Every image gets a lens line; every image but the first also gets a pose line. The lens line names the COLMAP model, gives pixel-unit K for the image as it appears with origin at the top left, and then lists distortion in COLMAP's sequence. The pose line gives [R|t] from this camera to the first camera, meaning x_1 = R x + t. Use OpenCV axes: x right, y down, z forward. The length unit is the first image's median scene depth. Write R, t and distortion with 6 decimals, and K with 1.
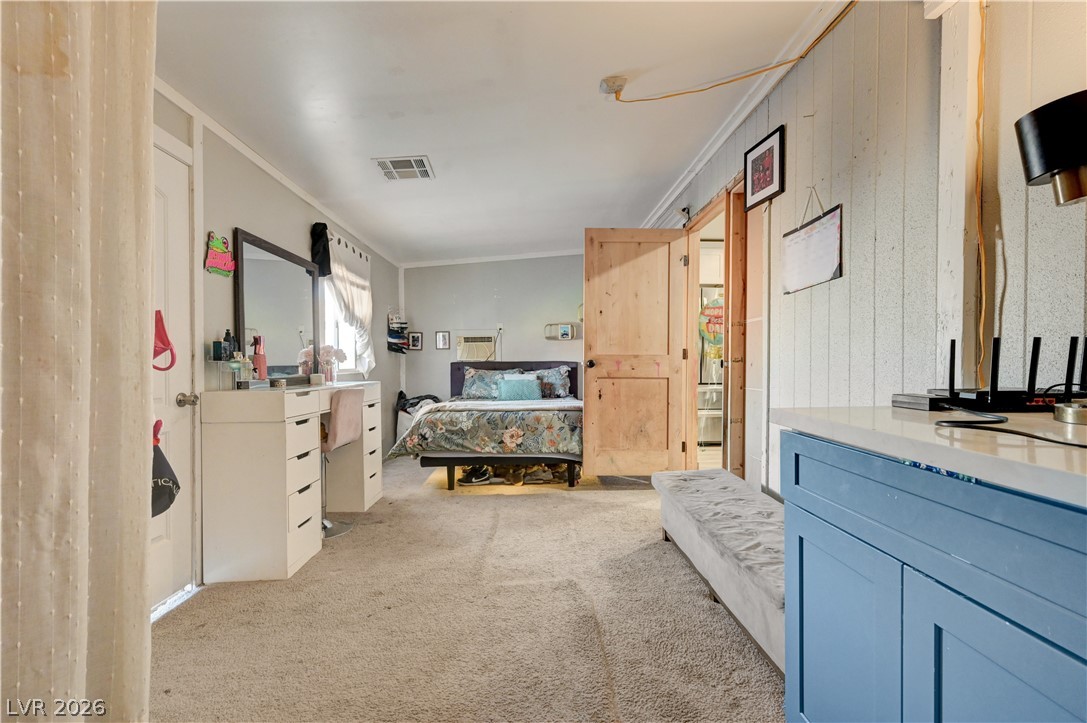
lens RADIAL K [[486.9, 0, 535.8], [0, 486.9, 370.3], [0, 0, 1]] dist [0.002317, 0.001295]
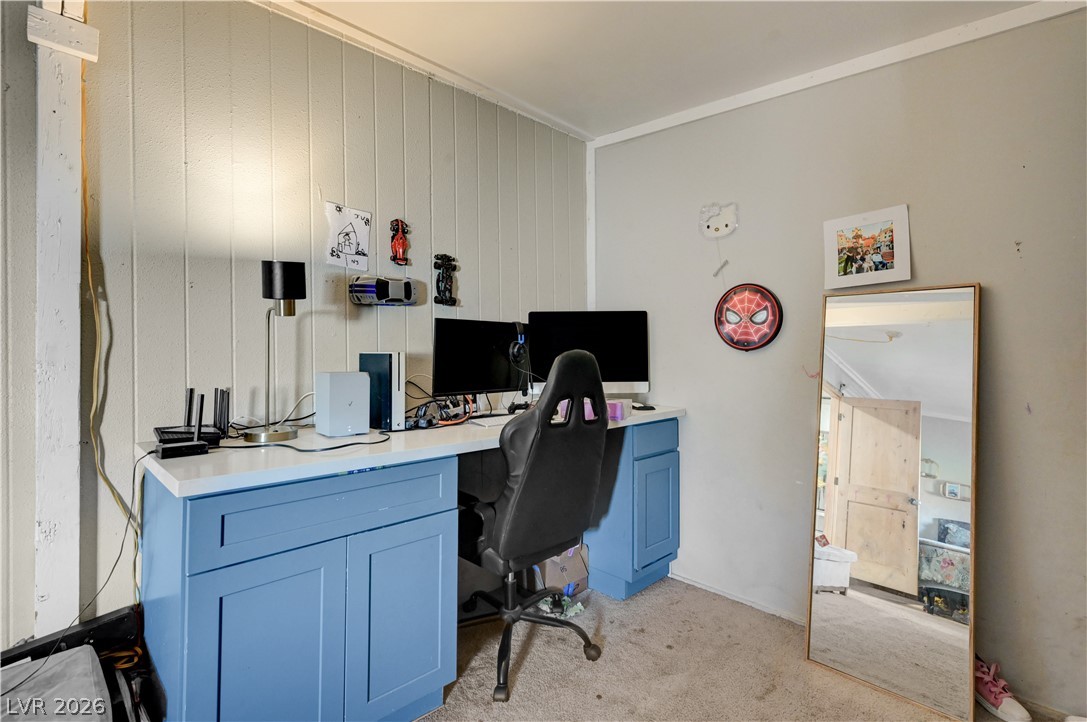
lens RADIAL K [[525.7, 0, 546.2], [0, 525.7, 351.7], [0, 0, 1]] dist [-0.005764, 0.000238]
pose [[-0.712572, 0.013384, 0.701471, -0.205244], [0.018362, 0.999831, -0.000424, -0.043983], [-0.701359, 0.012579, -0.712698, 0.382345]]
